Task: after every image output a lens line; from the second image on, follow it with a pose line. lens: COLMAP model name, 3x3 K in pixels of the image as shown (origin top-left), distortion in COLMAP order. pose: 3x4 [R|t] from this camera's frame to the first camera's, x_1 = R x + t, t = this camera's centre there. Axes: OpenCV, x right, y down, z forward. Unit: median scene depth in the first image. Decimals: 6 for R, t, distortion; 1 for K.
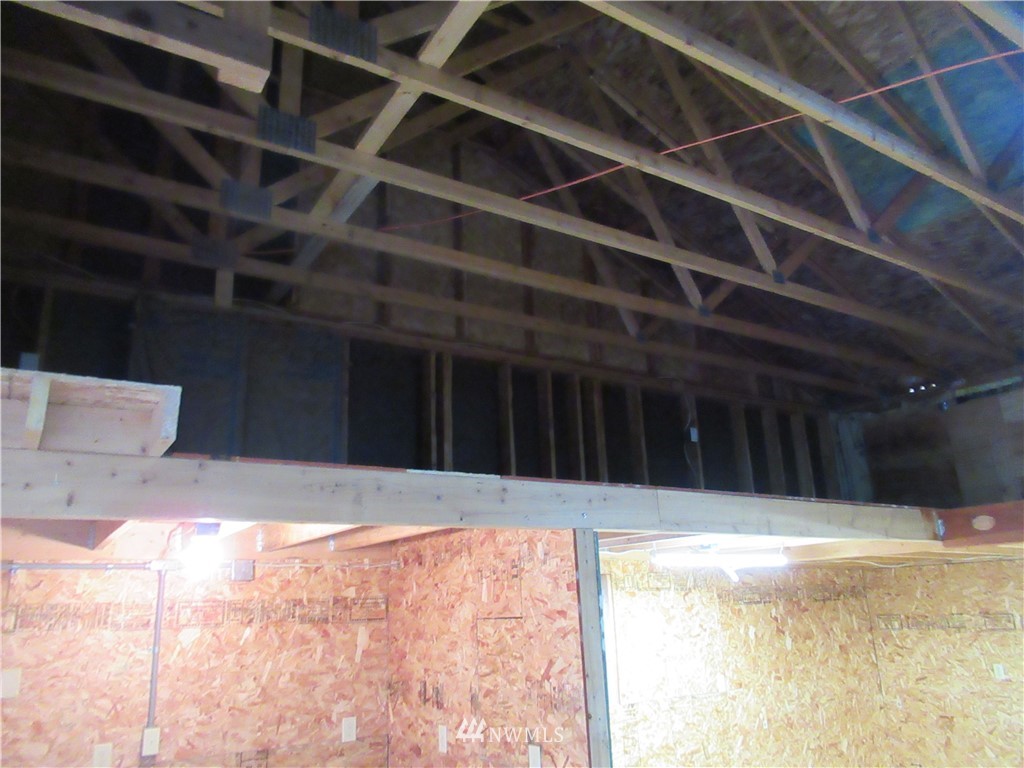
lens RADIAL K [[763.9, 0, 508.3], [0, 763.9, 382.3], [0, 0, 1]] dist [-0.012980, 0.007781]
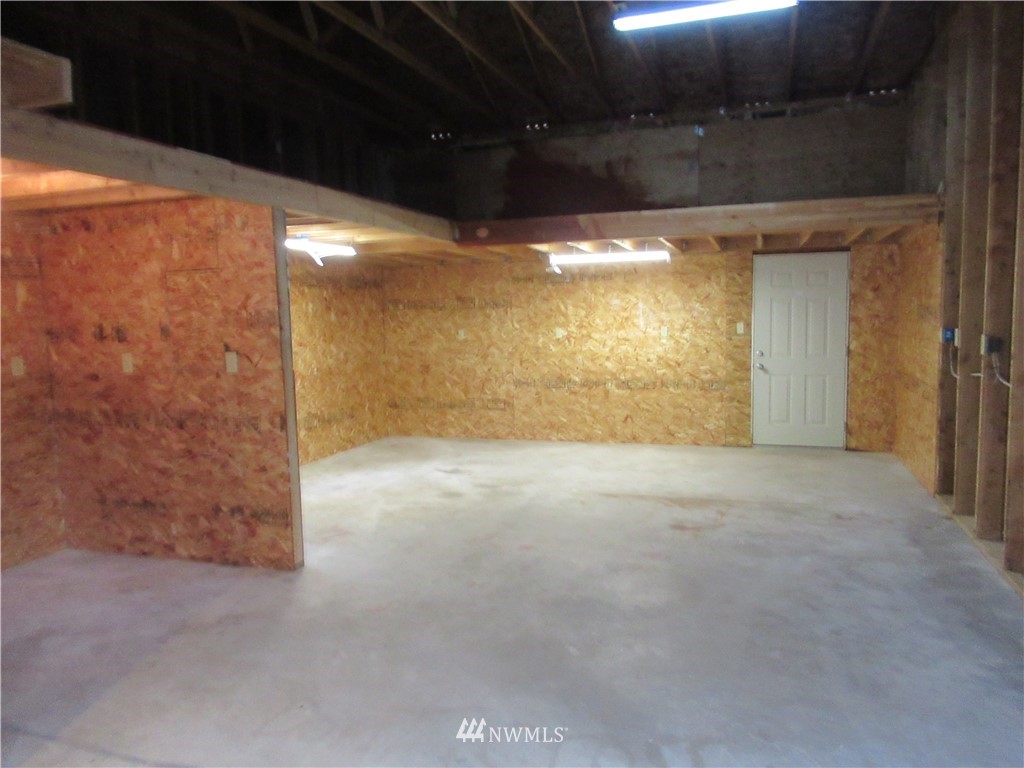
lens RADIAL K [[763.9, 0, 508.3], [0, 763.9, 382.3], [0, 0, 1]] dist [-0.012980, 0.007781]
pose [[0.784014, -0.044576, 0.619140, -0.331347], [-0.177351, 0.939757, 0.292238, 0.003898], [-0.594868, -0.338924, 0.728877, -0.296383]]
